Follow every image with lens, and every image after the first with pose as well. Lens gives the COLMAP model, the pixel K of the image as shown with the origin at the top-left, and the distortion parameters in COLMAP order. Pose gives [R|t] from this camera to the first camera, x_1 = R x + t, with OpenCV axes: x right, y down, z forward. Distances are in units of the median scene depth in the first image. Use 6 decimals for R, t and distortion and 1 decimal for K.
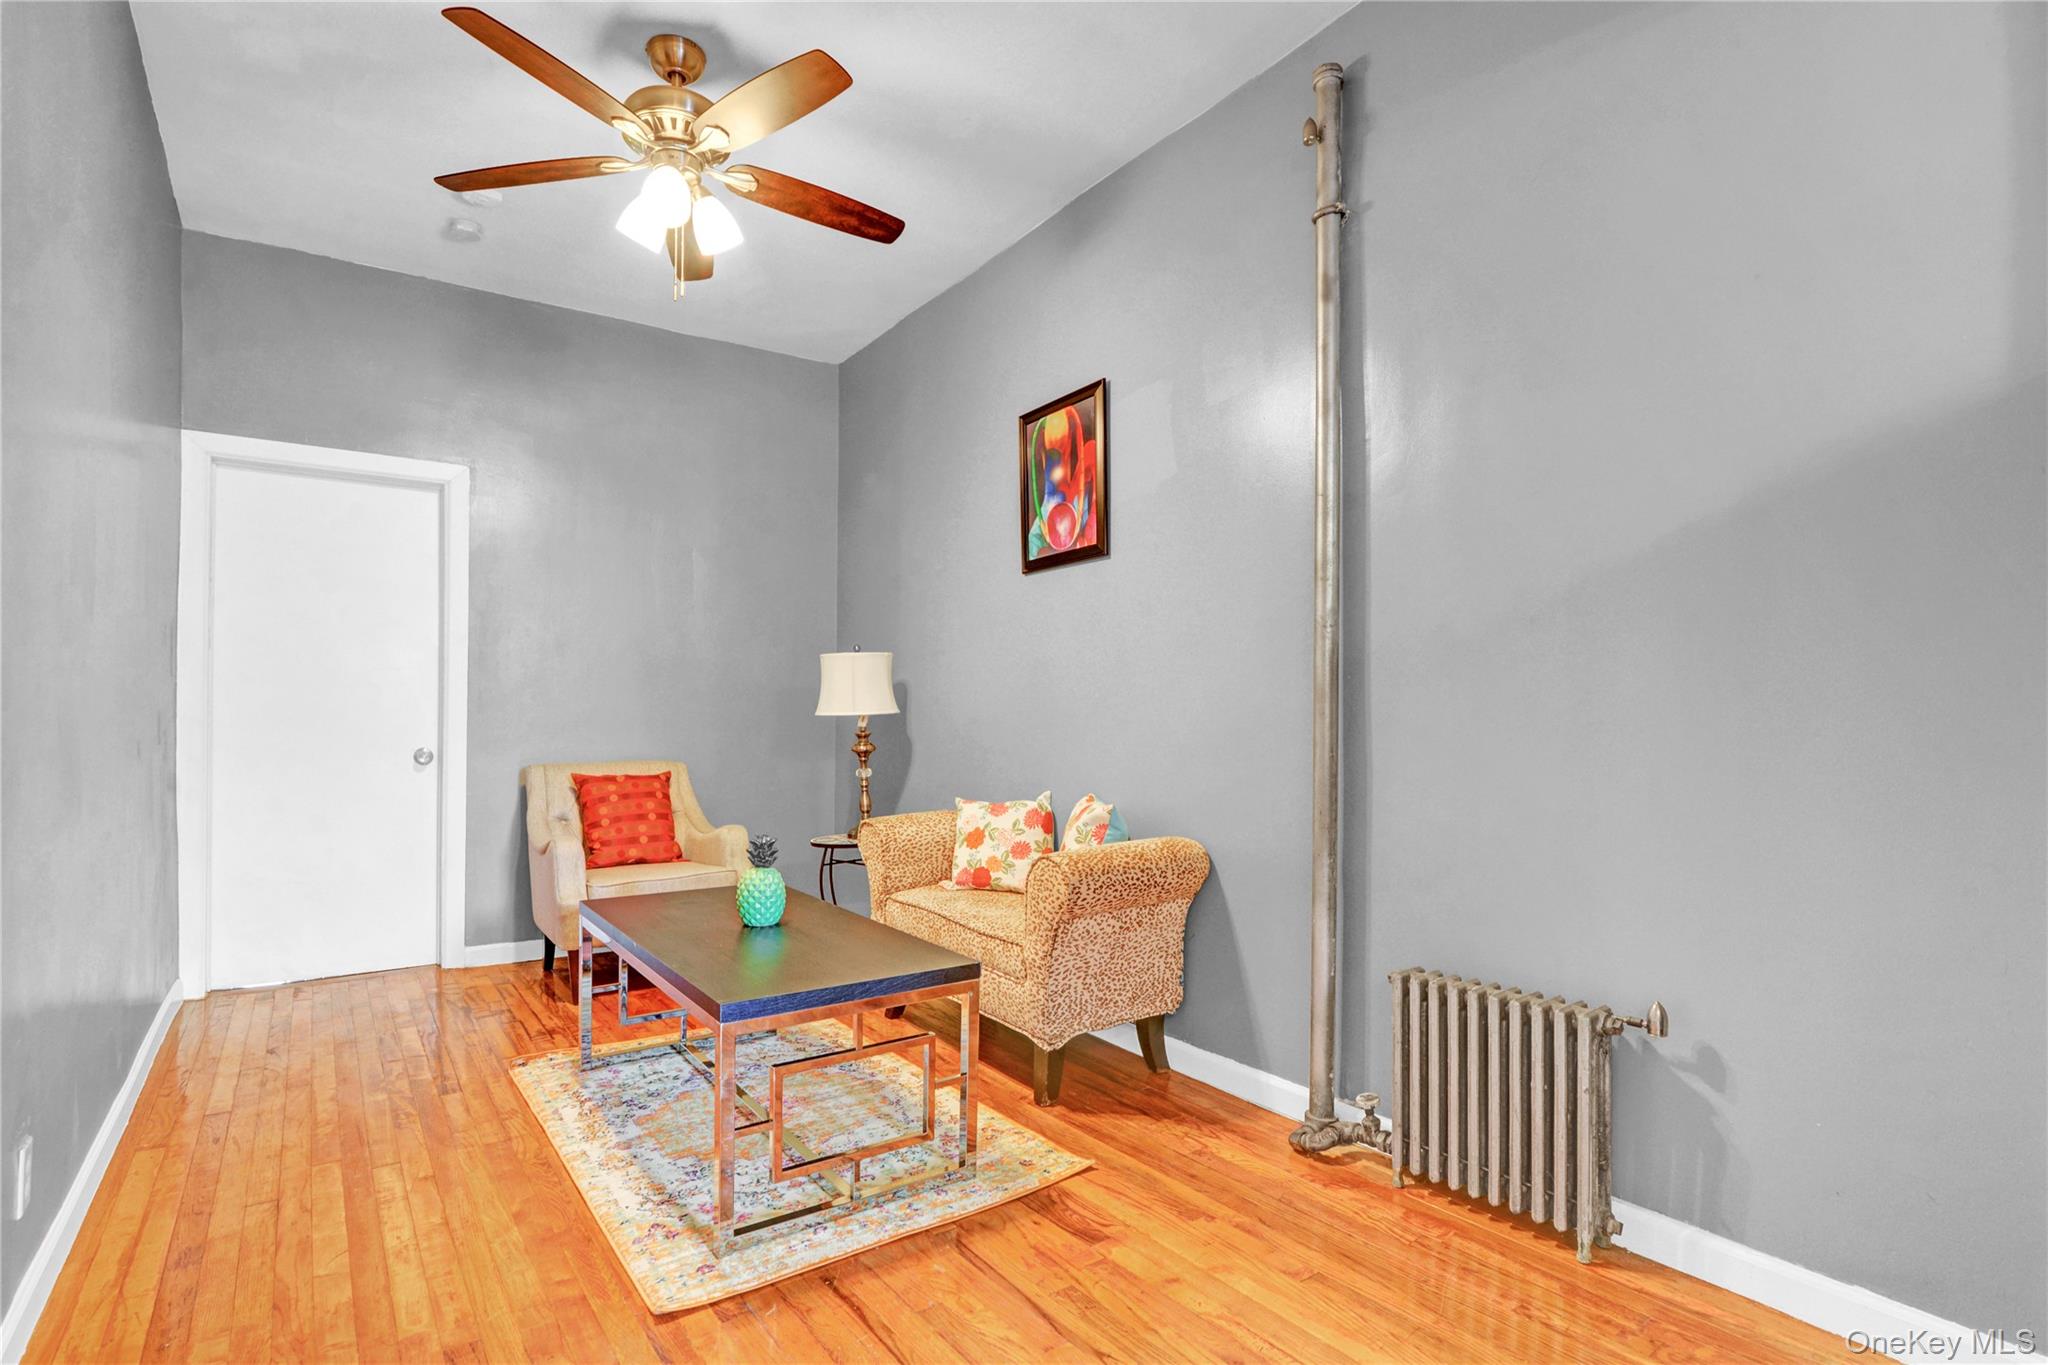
lens RADIAL K [[974.3, 0, 1044.6], [0, 974.3, 702.5], [0, 0, 1]] dist [-0.012773, -0.001377]
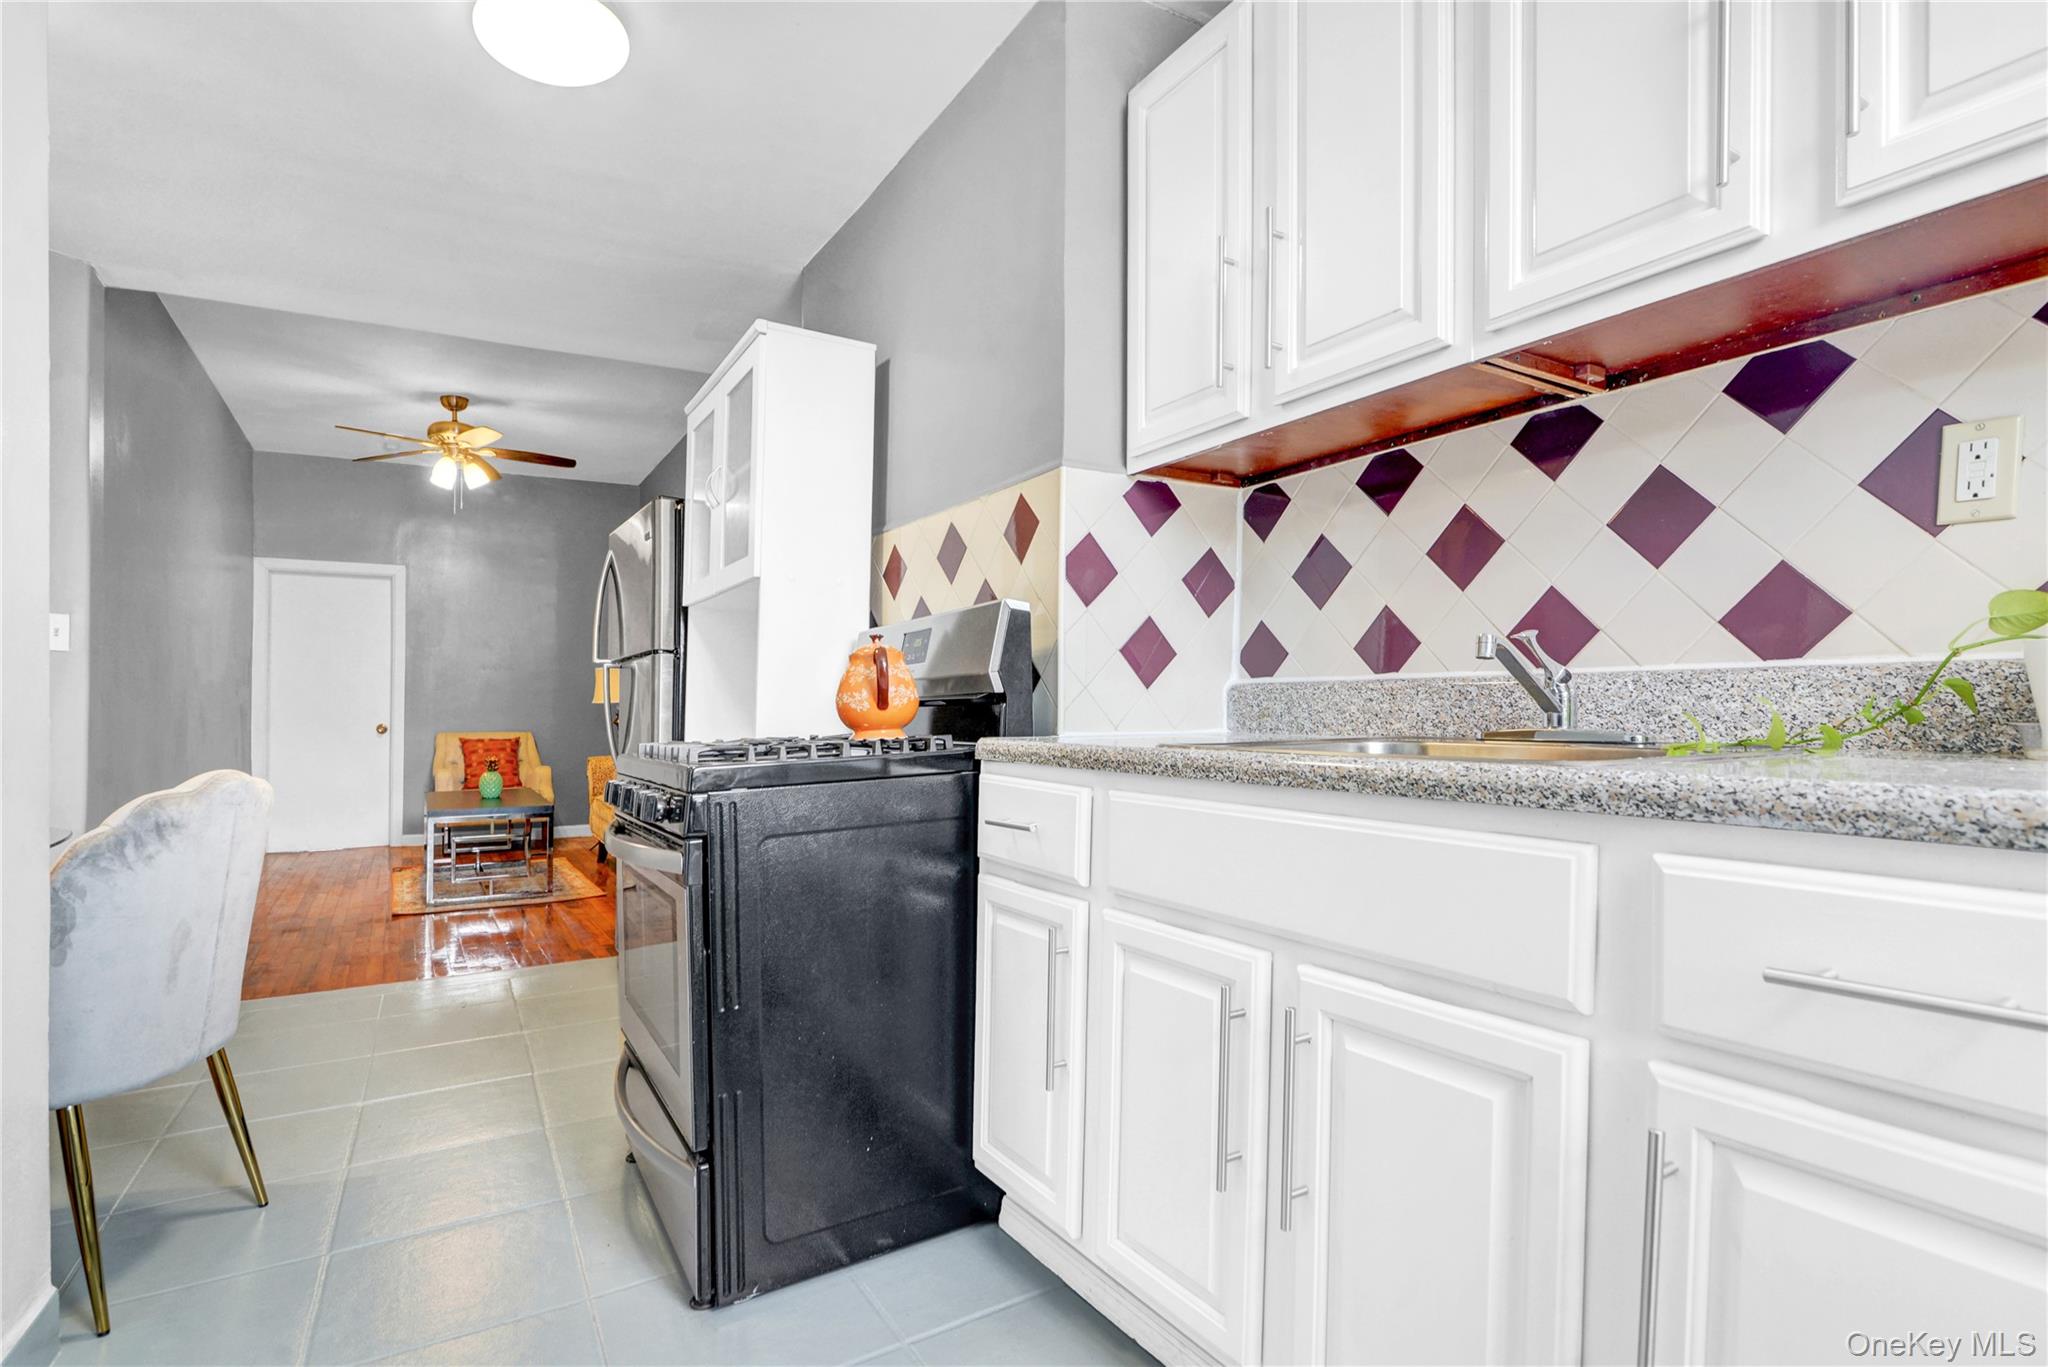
lens RADIAL K [[974.3, 0, 1004.4], [0, 974.3, 685.2], [0, 0, 1]] dist [-0.012773, -0.001377]
pose [[0.995620, -0.011071, -0.092837, 0.684664], [0.009916, 0.999868, -0.012887, 0.009728], [0.092968, 0.011910, 0.995598, -0.689993]]
